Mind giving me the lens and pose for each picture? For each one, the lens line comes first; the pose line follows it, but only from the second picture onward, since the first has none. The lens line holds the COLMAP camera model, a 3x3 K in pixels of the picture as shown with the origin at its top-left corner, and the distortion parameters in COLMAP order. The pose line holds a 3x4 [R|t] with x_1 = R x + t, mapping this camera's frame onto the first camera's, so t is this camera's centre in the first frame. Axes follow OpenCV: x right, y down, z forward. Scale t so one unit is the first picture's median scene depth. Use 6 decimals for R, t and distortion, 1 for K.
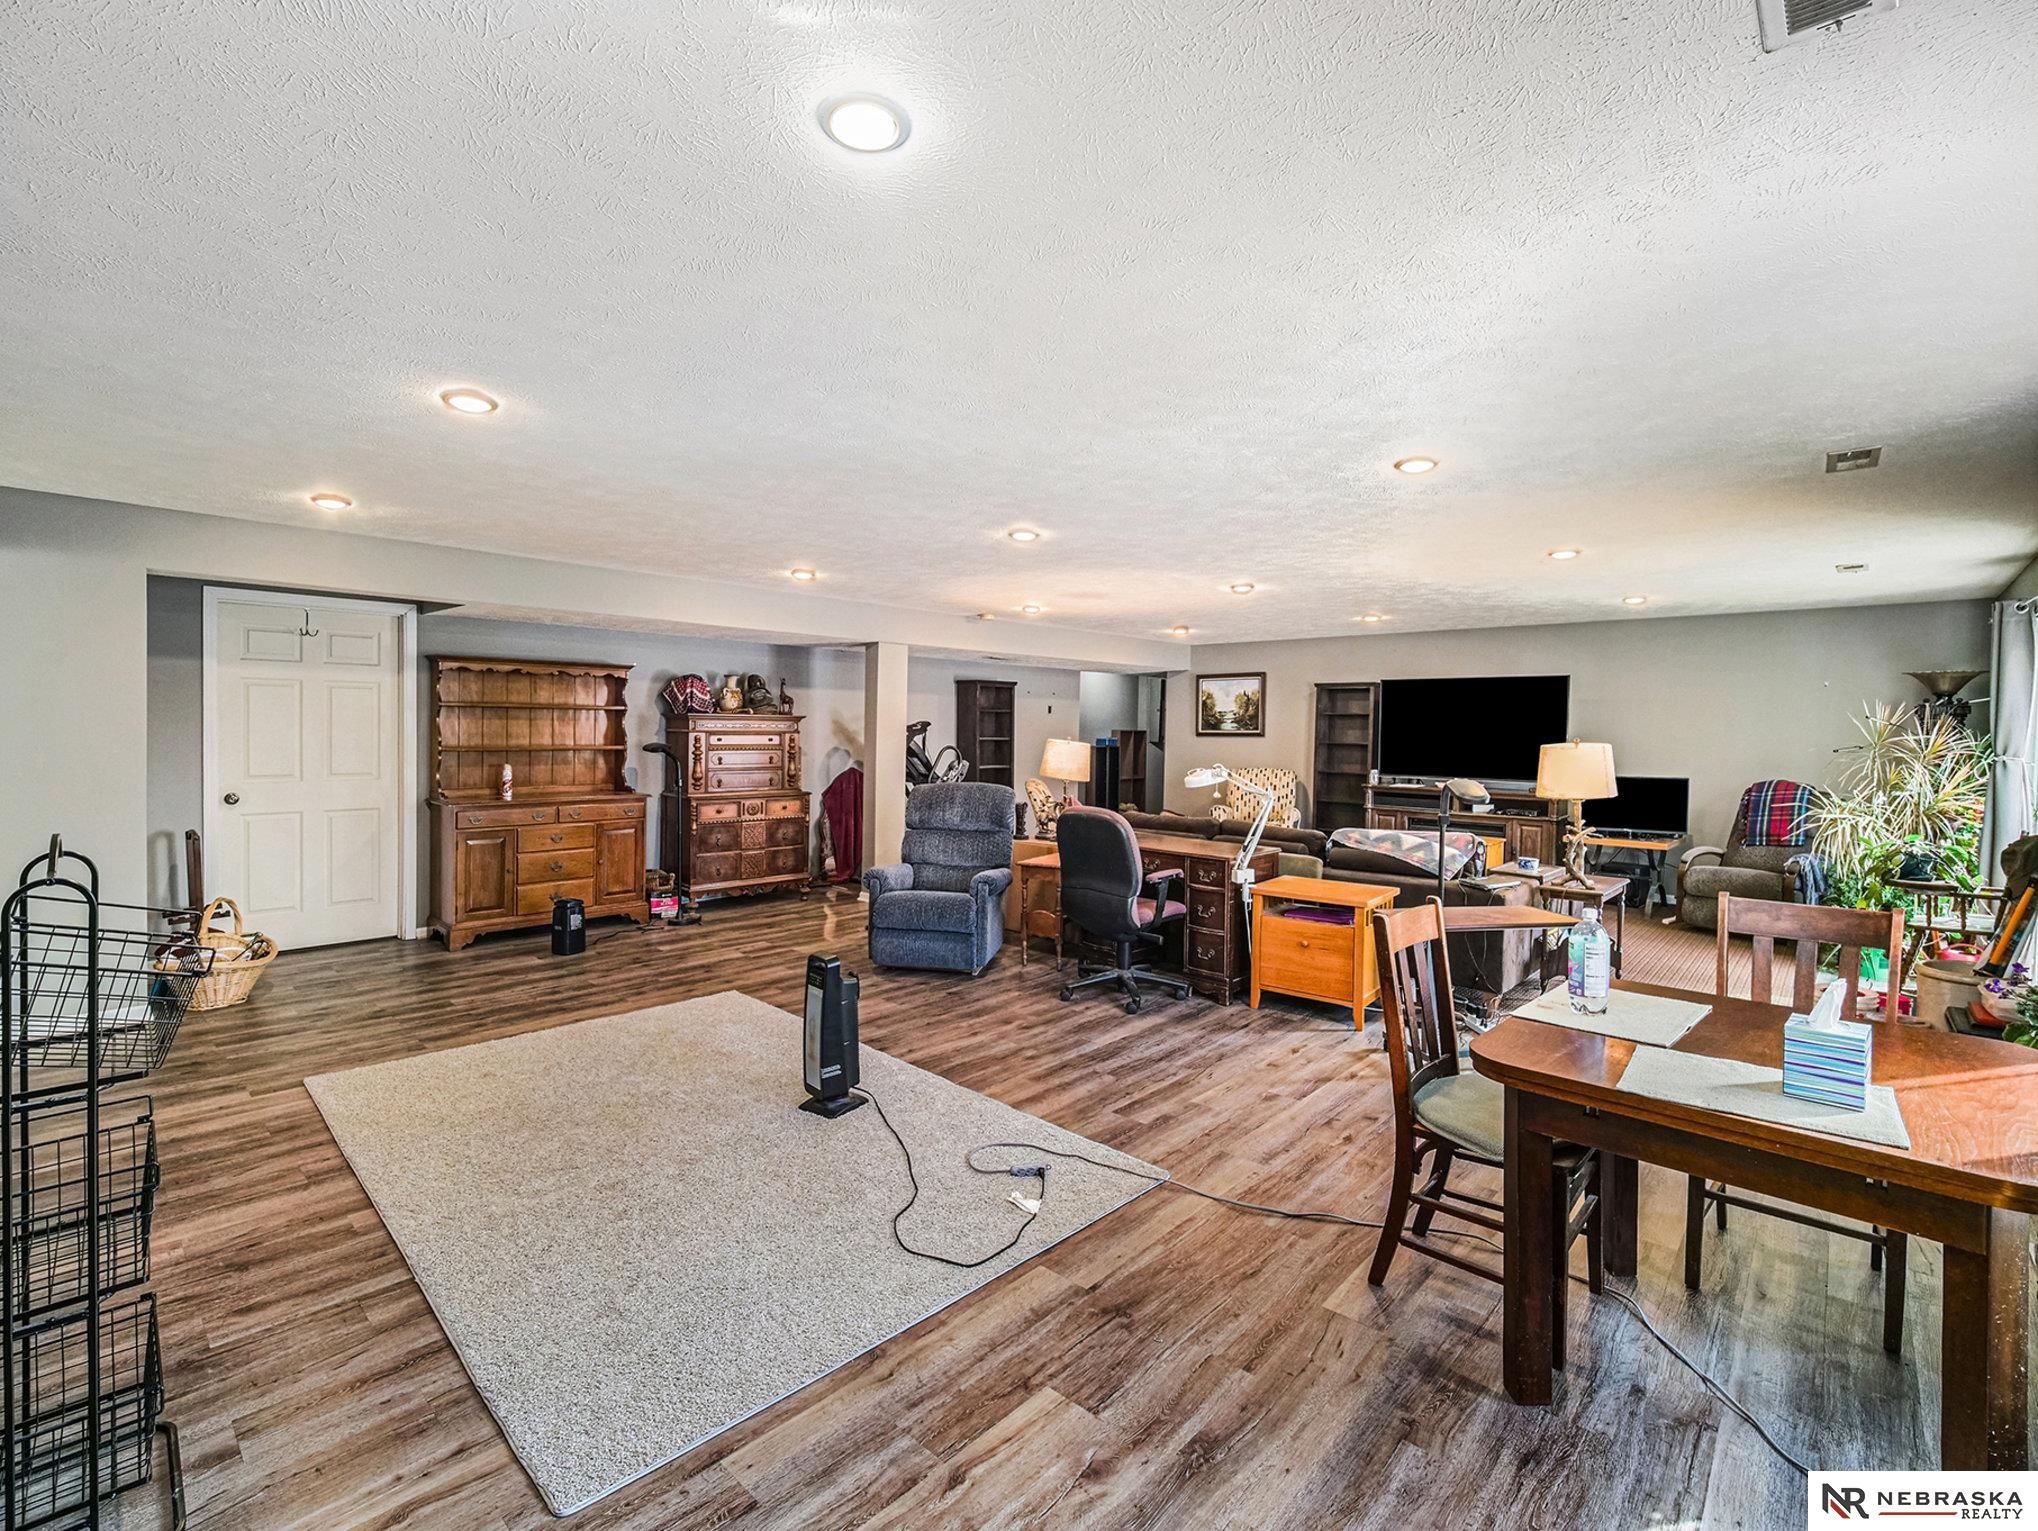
lens RADIAL K [[949.3, 0, 1020.0], [0, 949.3, 752.8], [0, 0, 1]] dist [-0.003351, -0.000163]
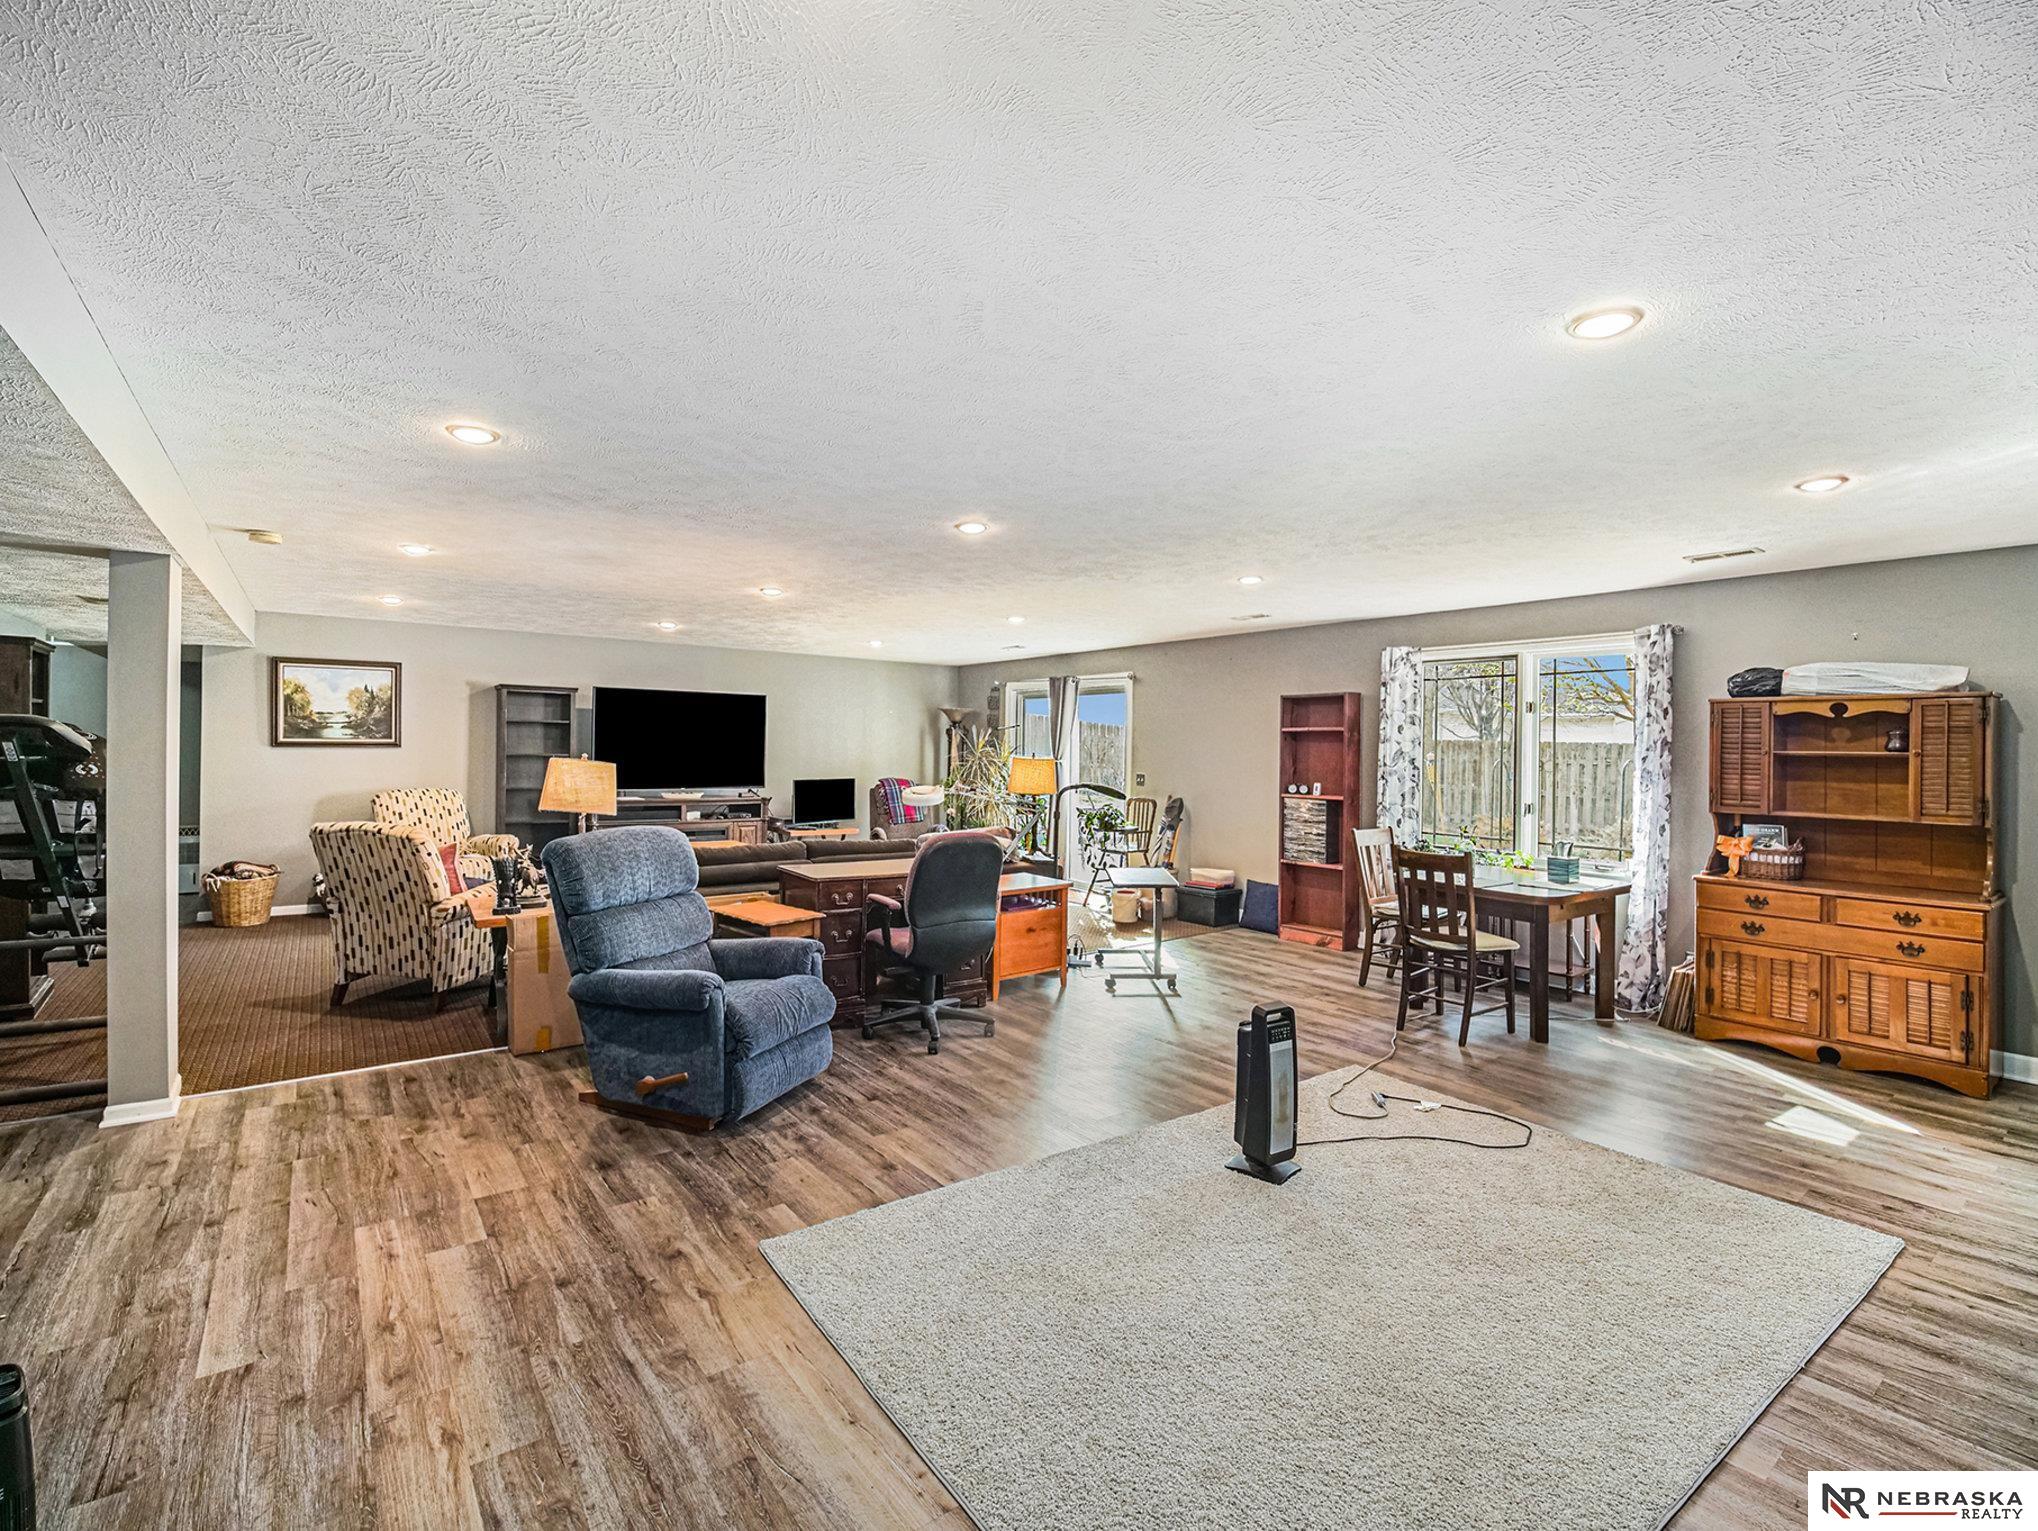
lens RADIAL K [[929.8, 0, 1016.7], [0, 929.8, 769.1], [0, 0, 1]] dist [-0.007250, 0.000062]
pose [[0.162937, -0.029677, 0.986190, -0.796241], [0.010890, 0.999541, 0.028280, -0.030457], [-0.986576, 0.006132, 0.163185, 0.780057]]
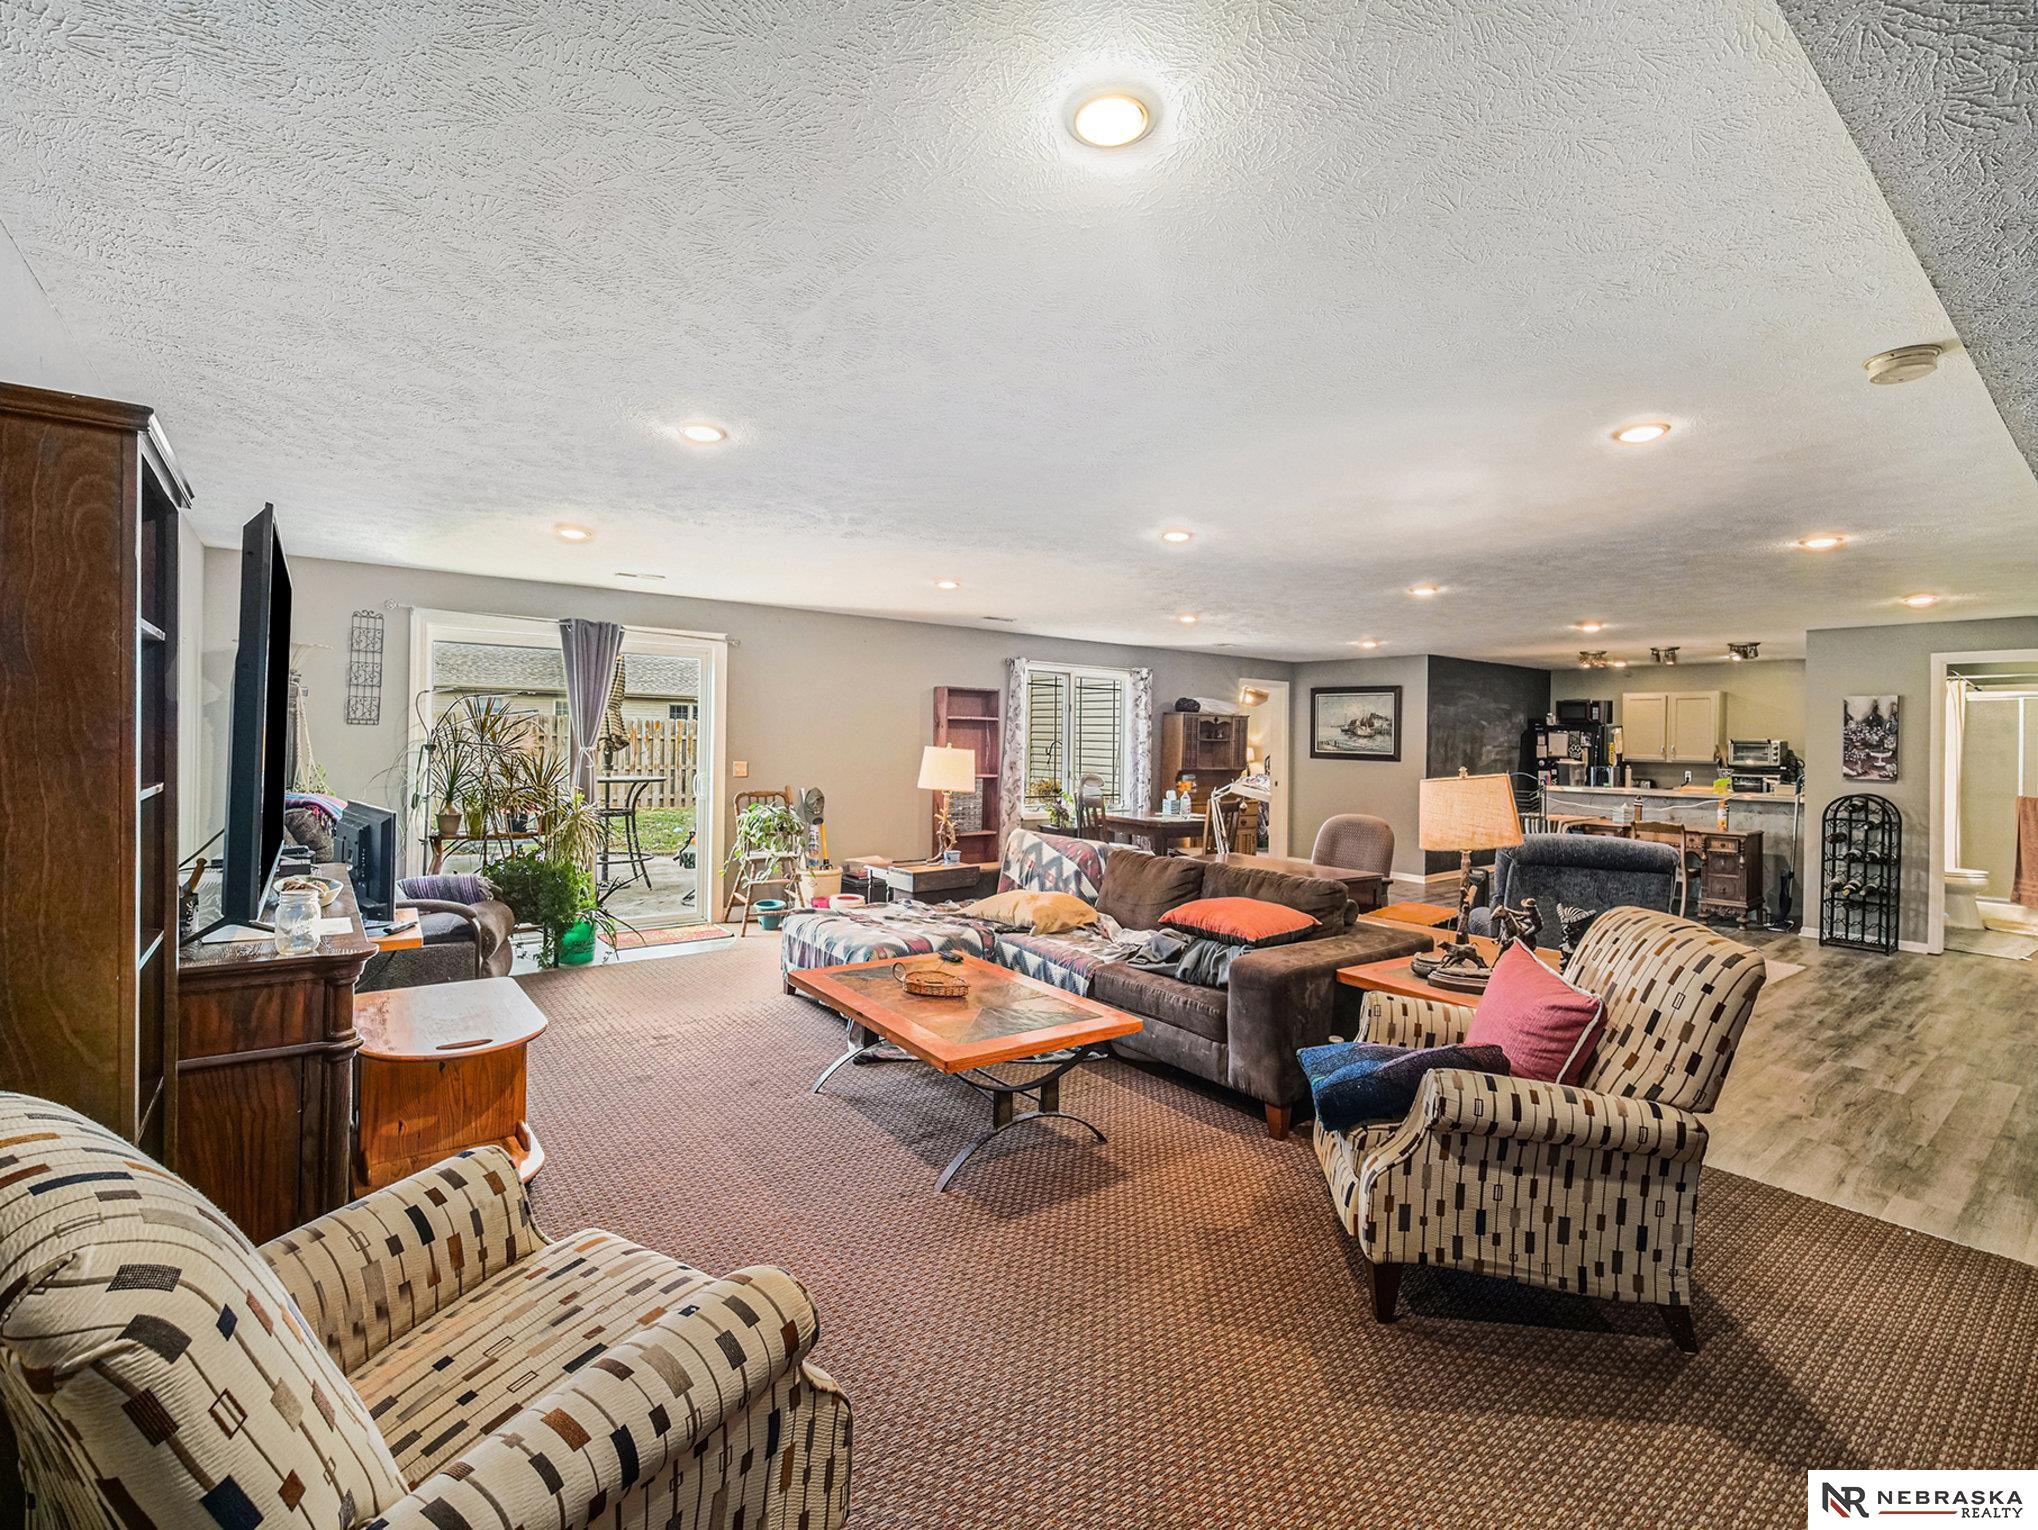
lens RADIAL K [[949.3, 0, 1020.0], [0, 949.3, 752.3], [0, 0, 1]] dist [-0.003351, -0.000163]
pose [[-0.987655, -0.037097, 0.152189, 0.285726], [-0.031757, 0.998797, 0.037368, -0.046171], [-0.153392, 0.032074, -0.987645, 2.154174]]
